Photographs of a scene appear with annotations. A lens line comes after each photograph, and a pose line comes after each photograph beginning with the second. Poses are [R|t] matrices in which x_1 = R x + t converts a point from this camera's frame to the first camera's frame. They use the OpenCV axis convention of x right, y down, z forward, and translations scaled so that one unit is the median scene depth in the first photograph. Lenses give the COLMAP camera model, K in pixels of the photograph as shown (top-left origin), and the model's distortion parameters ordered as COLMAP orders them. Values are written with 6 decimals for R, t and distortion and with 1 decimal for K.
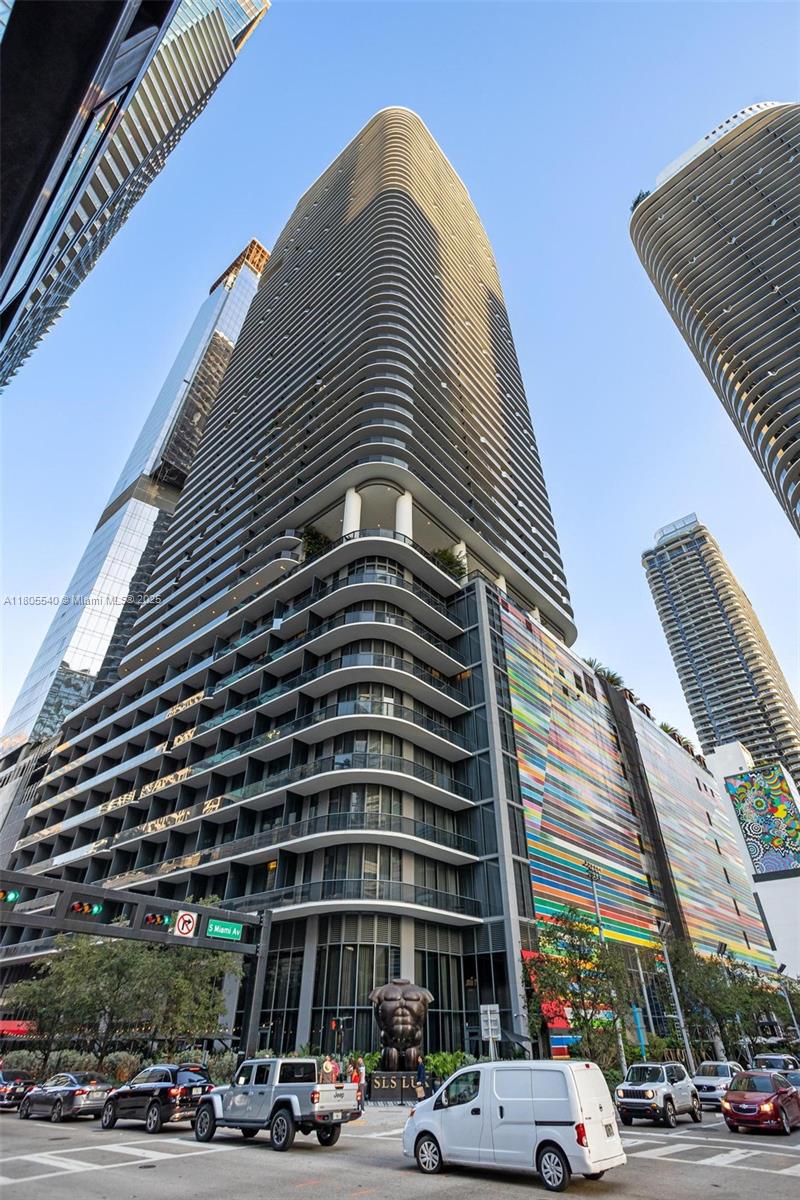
lens RADIAL K [[578.4, 0, 402.8], [0, 578.4, 597.0], [0, 0, 1]] dist [-0.001079, 0.000008]
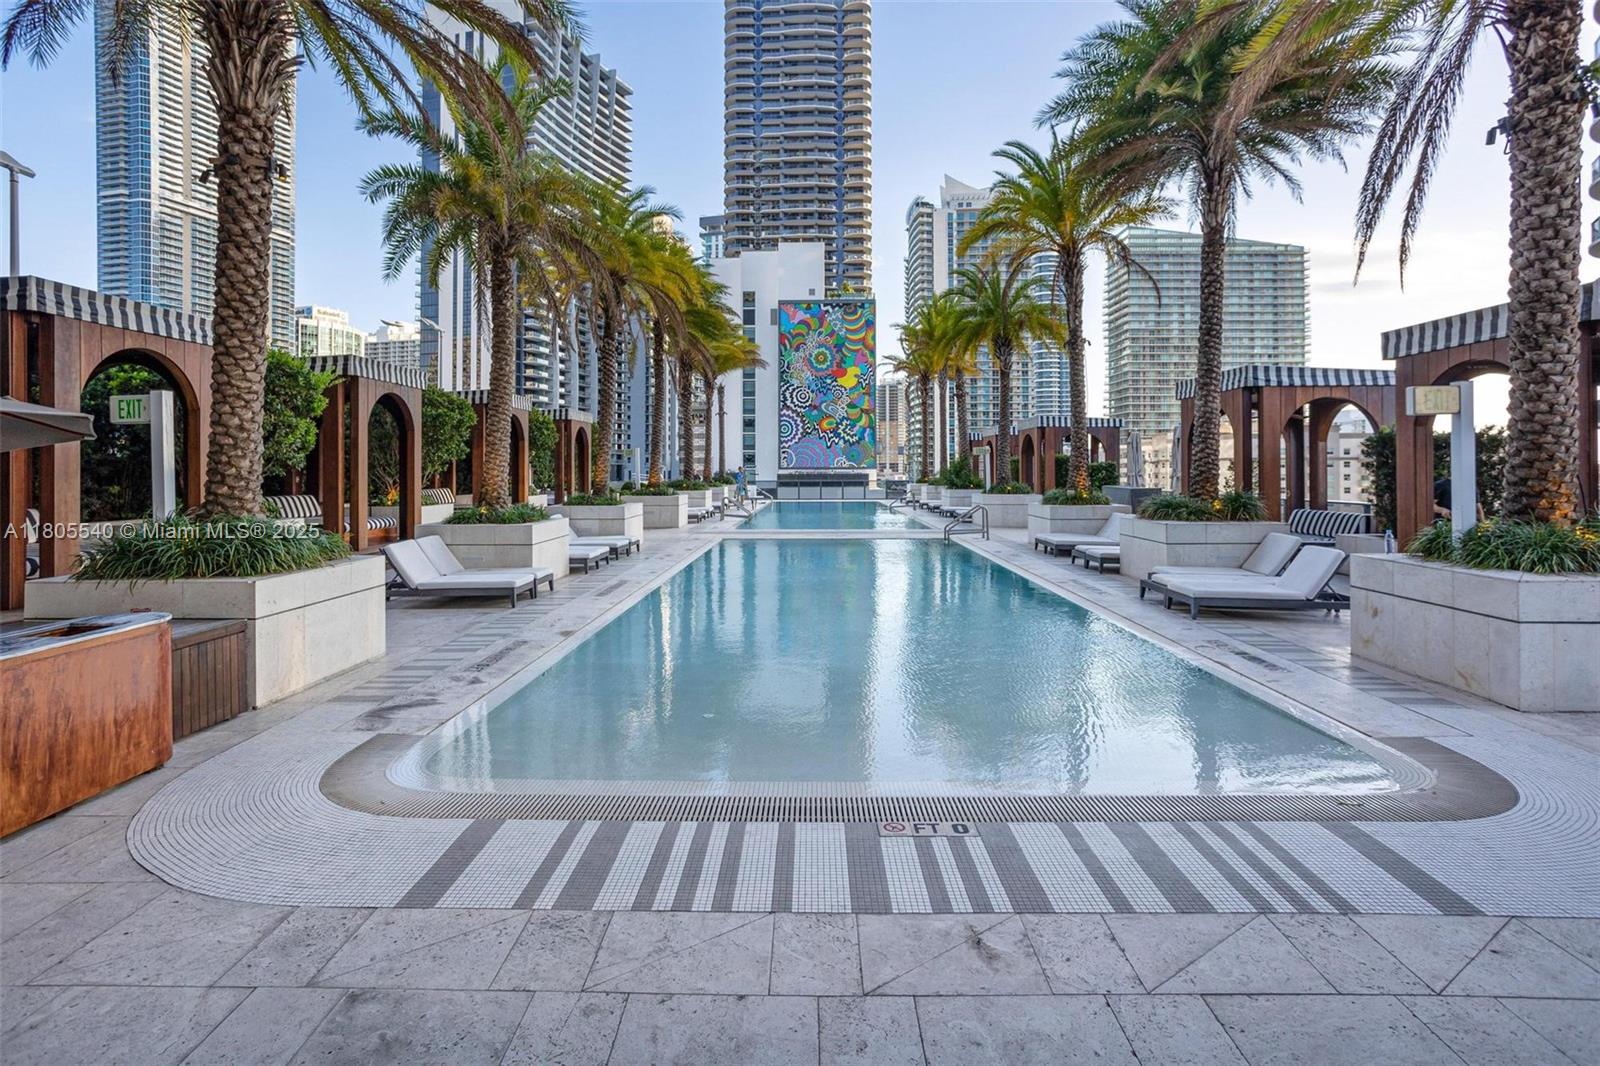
lens RADIAL K [[771.3, 0, 791.7], [0, 771.3, 462.8], [0, 0, 1]] dist [-0.001079, 0.000008]
pose [[0.778068, 0.001123, 0.628179, 0.112519], [-0.383691, 0.792635, 0.473826, 0.087496], [-0.497384, -0.609695, 0.617155, 0.468205]]
